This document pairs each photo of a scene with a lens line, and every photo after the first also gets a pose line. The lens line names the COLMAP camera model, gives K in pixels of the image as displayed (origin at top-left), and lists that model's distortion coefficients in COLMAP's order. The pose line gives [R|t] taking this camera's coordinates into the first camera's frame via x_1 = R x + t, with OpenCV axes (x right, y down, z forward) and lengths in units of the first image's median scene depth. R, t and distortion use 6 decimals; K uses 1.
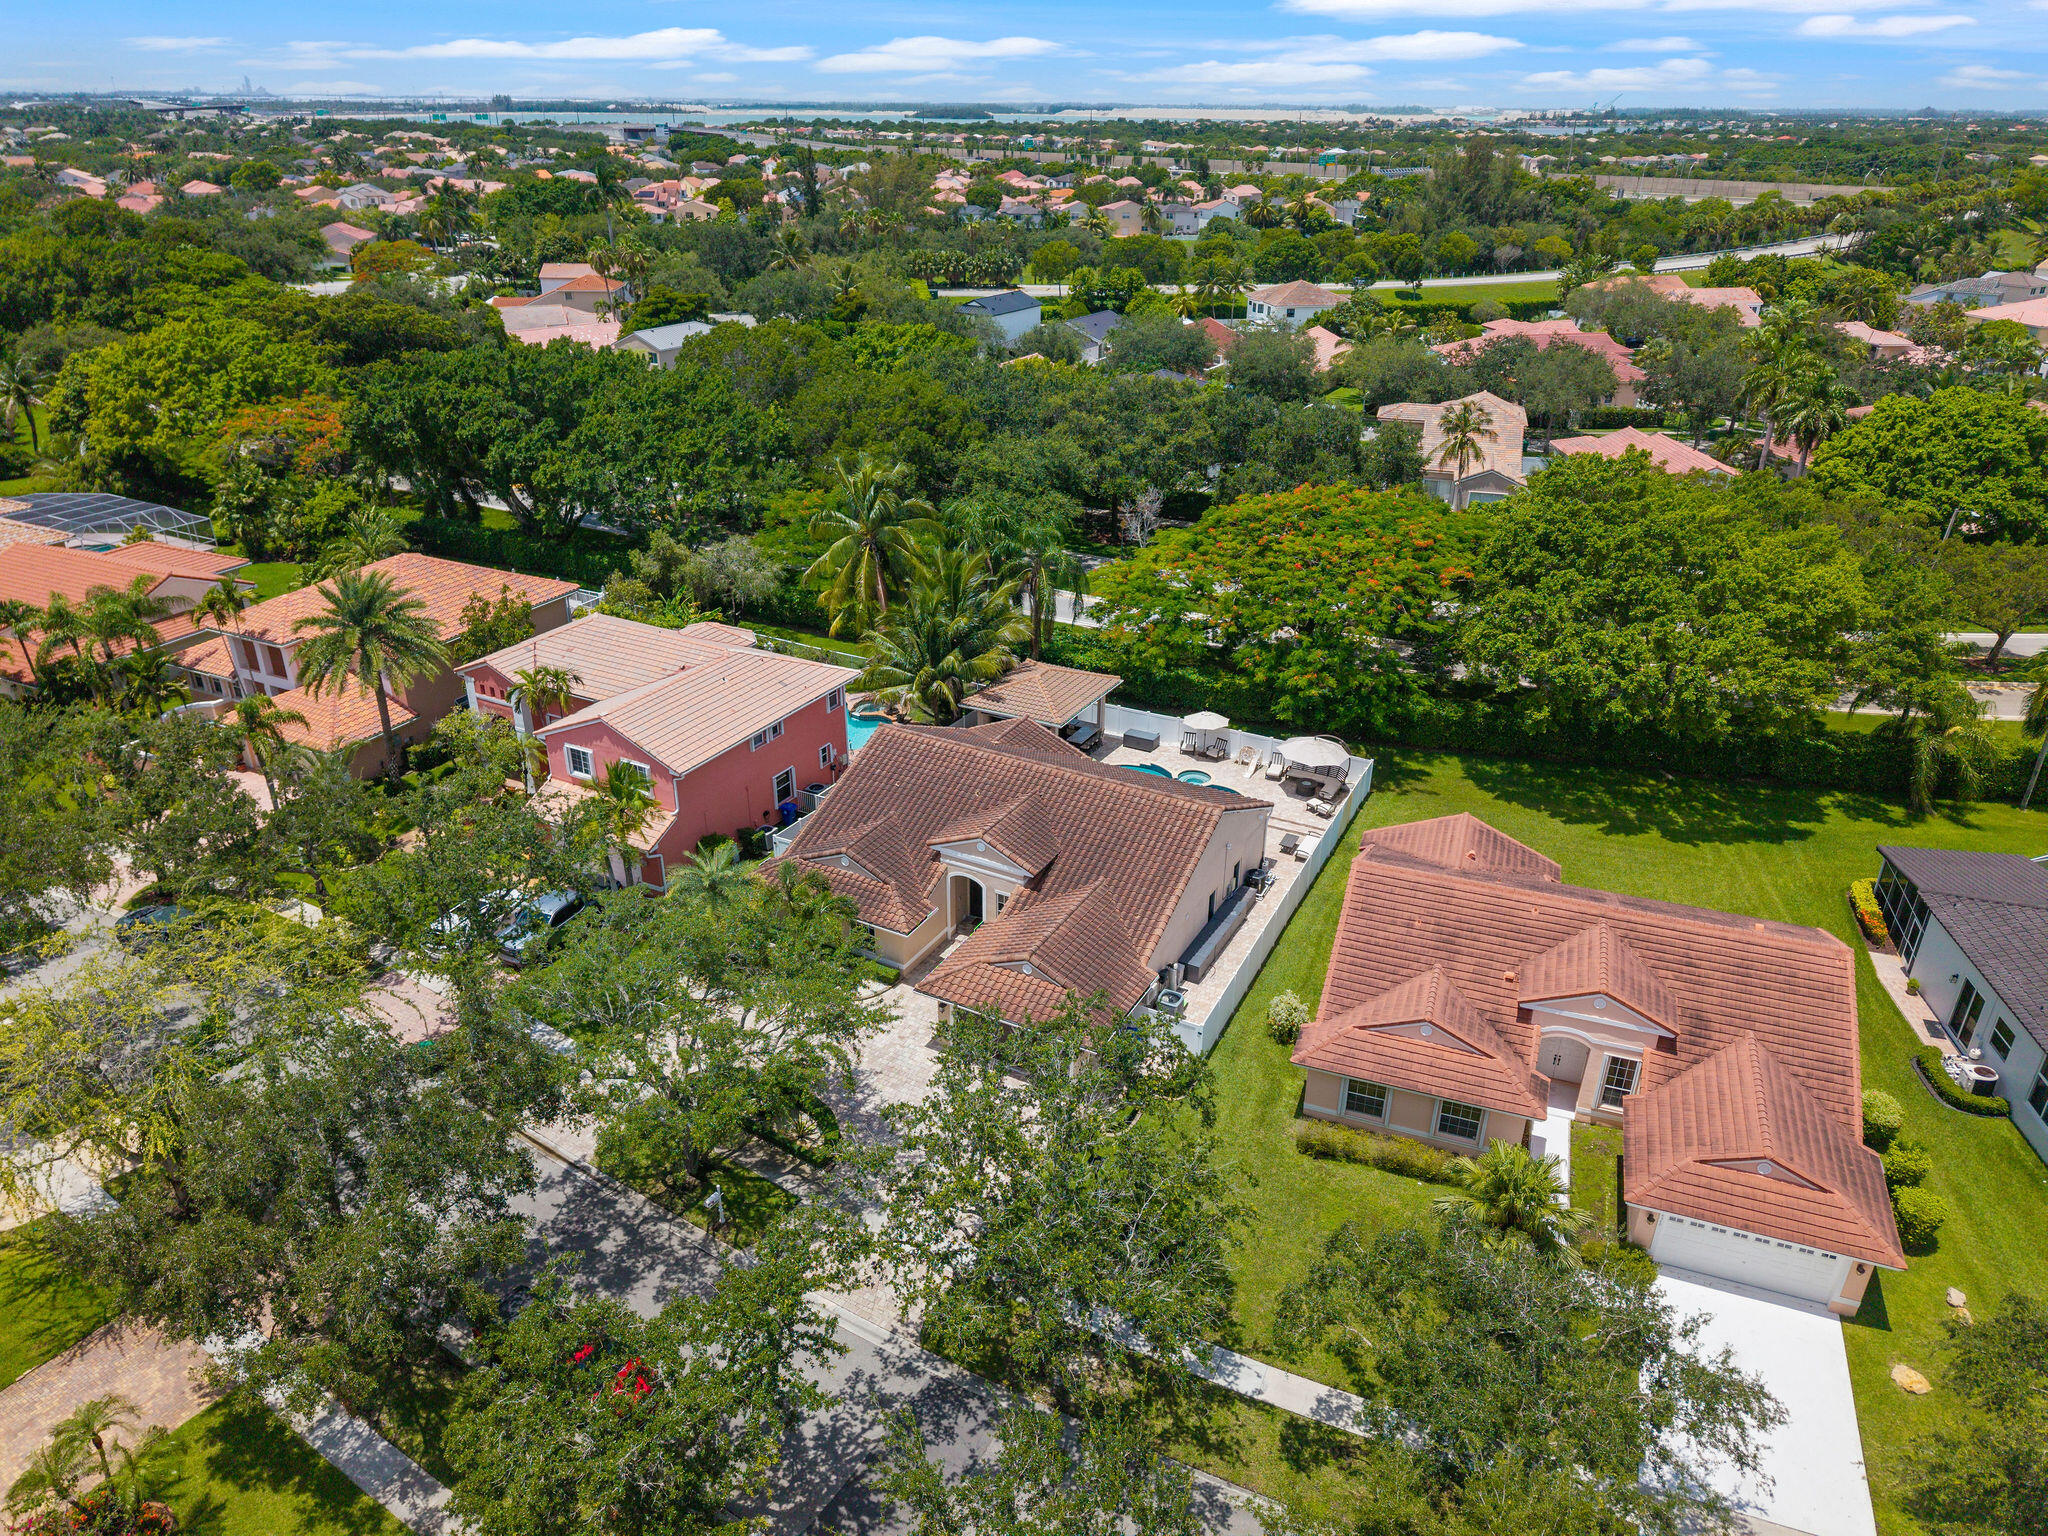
lens RADIAL K [[1381.4, 0, 1030.0], [0, 1381.4, 772.9], [0, 0, 1]] dist [0.009962, -0.009686]
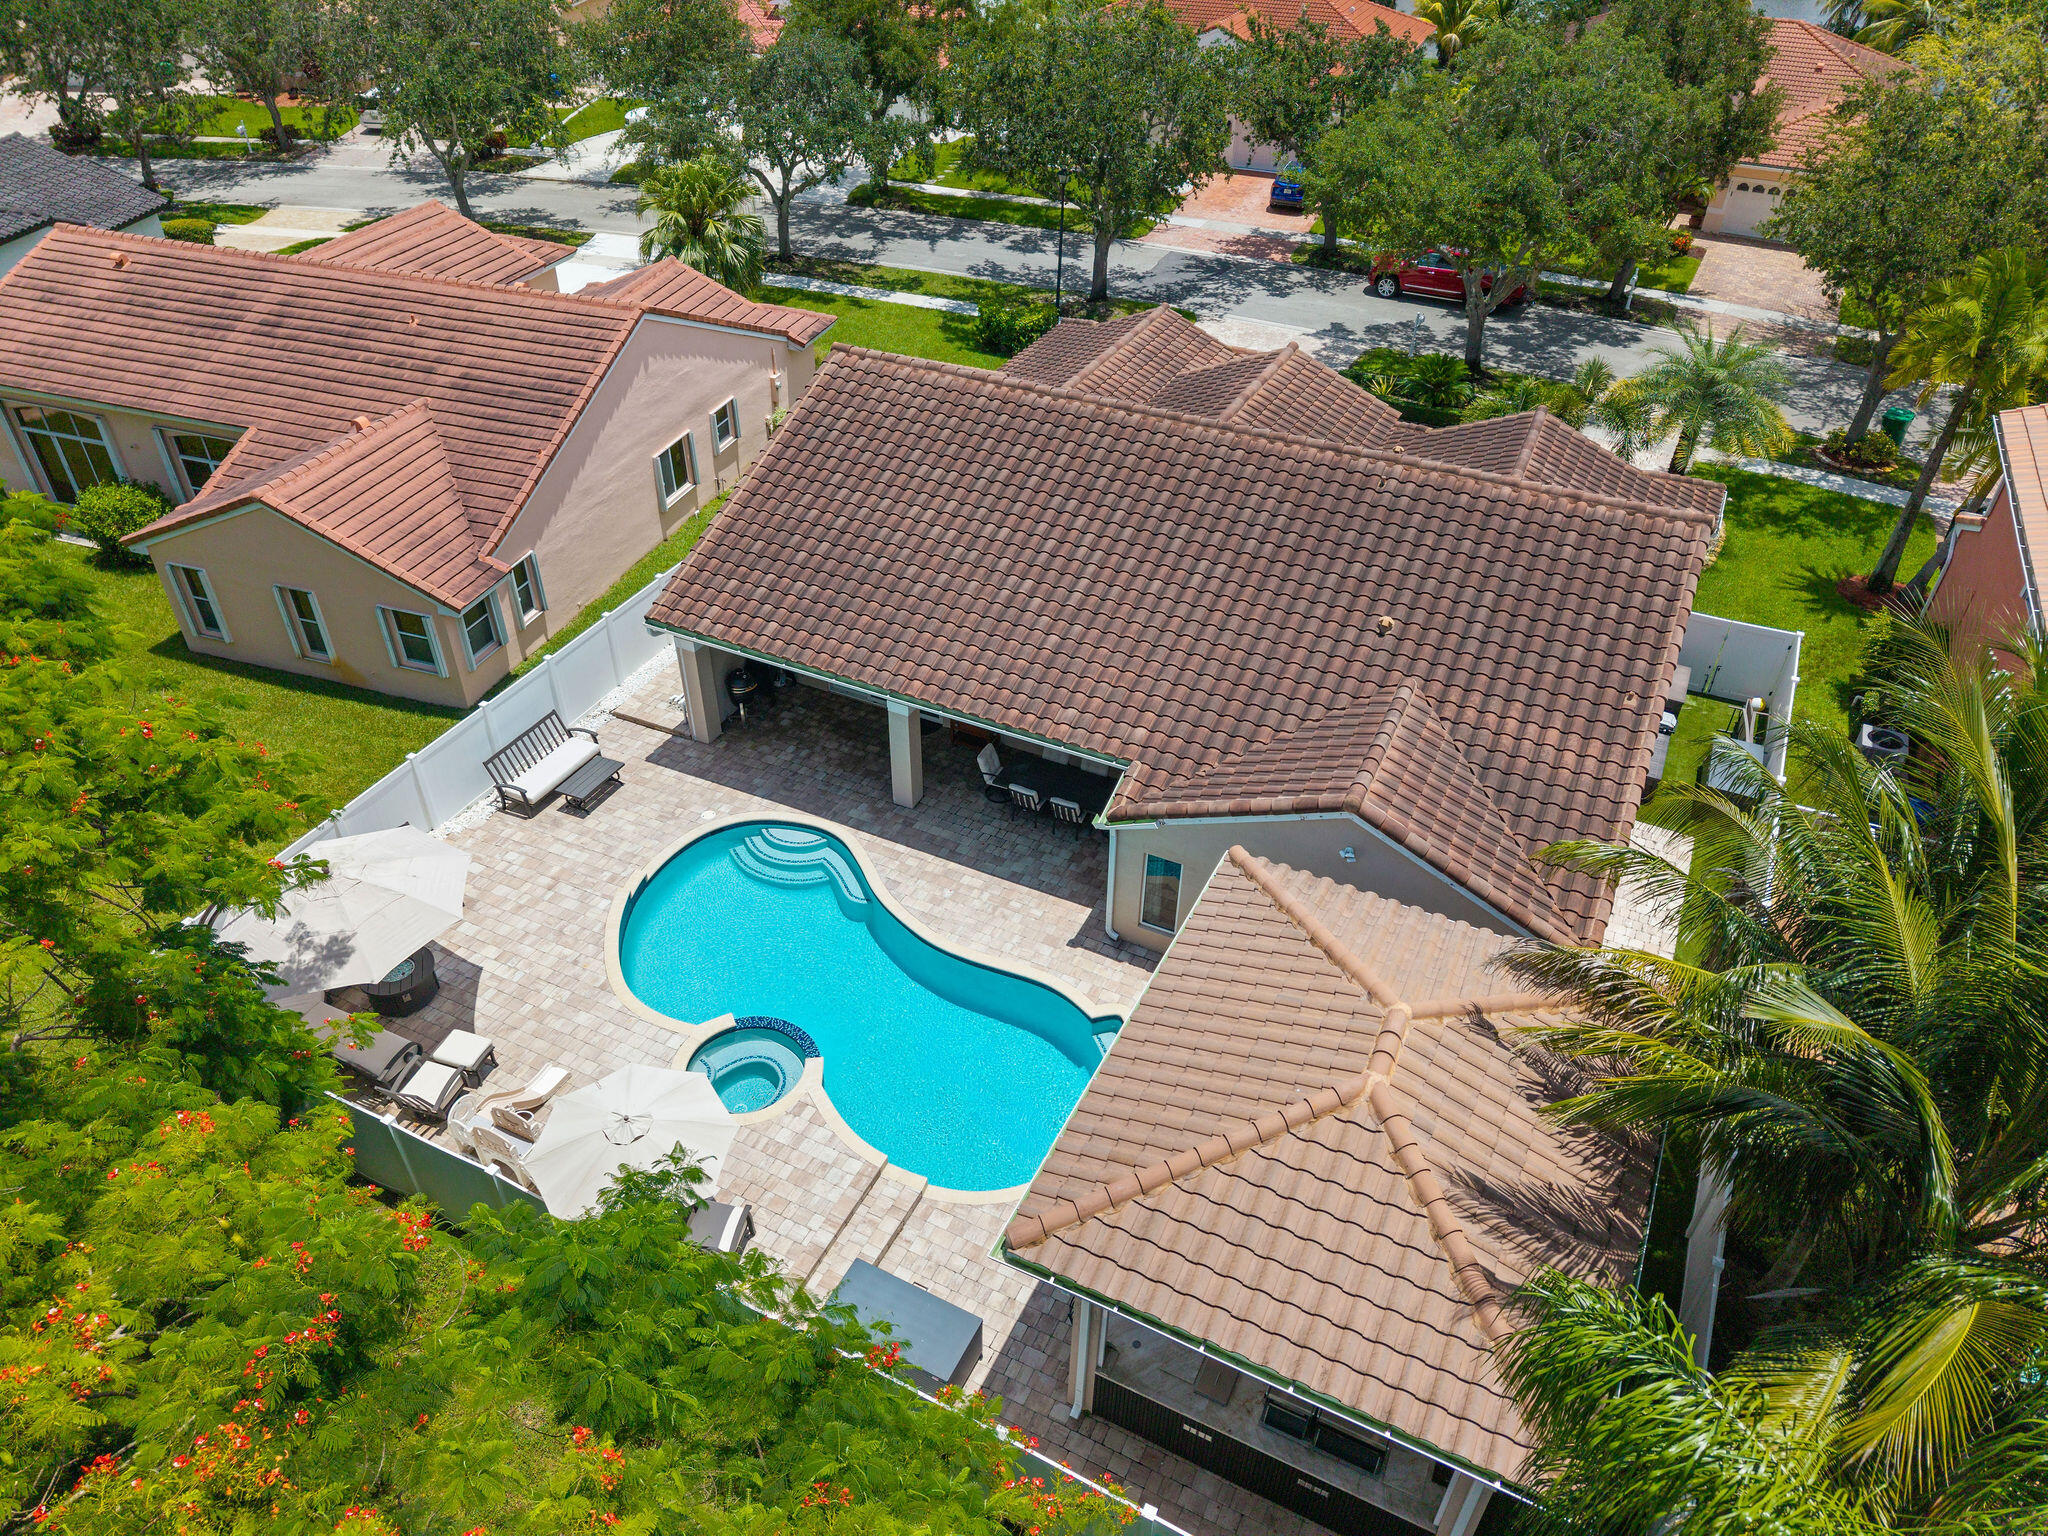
lens RADIAL K [[1381.4, 0, 1030.0], [0, 1381.4, 772.9], [0, 0, 1]] dist [0.009962, -0.009686]
pose [[-0.998753, 0.006693, -0.049484, 0.082174], [-0.040854, 0.460273, 0.886837, -0.301647], [0.028711, 0.887752, -0.459426, 1.176969]]
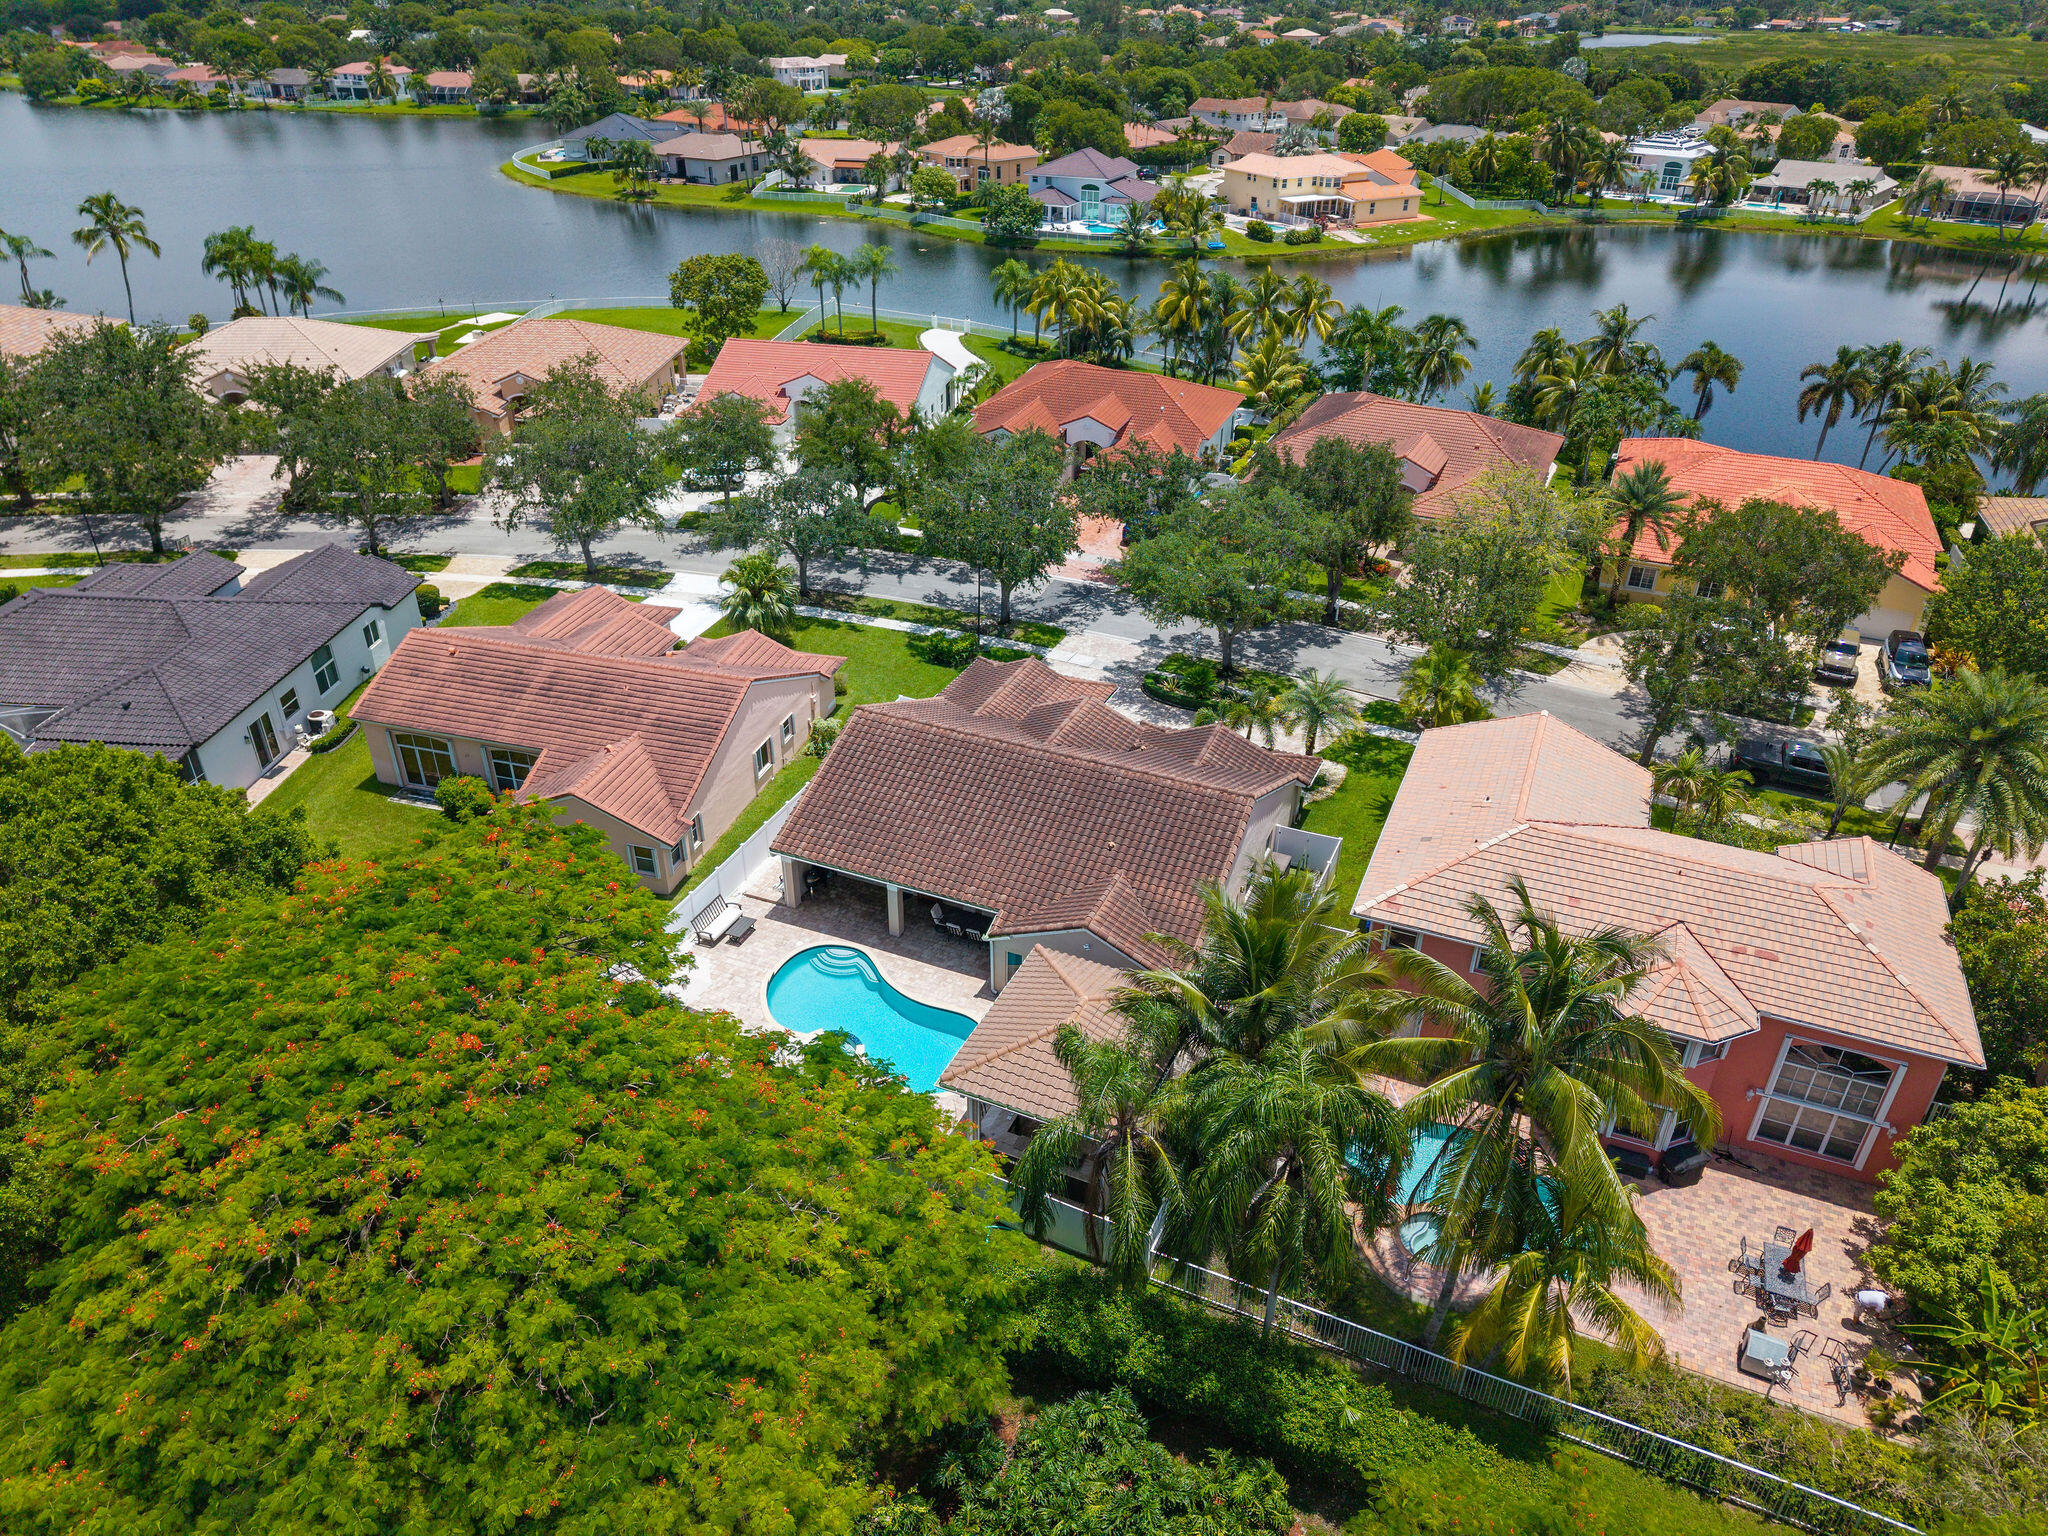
lens RADIAL K [[1379.2, 0, 1040.9], [0, 1379.2, 767.5], [0, 0, 1]] dist [0.012356, -0.004705]
pose [[-0.996172, 0.027266, -0.083052, 0.078175], [-0.053326, 0.563274, 0.824548, -0.672364], [0.069263, 0.825820, -0.559664, 1.379731]]
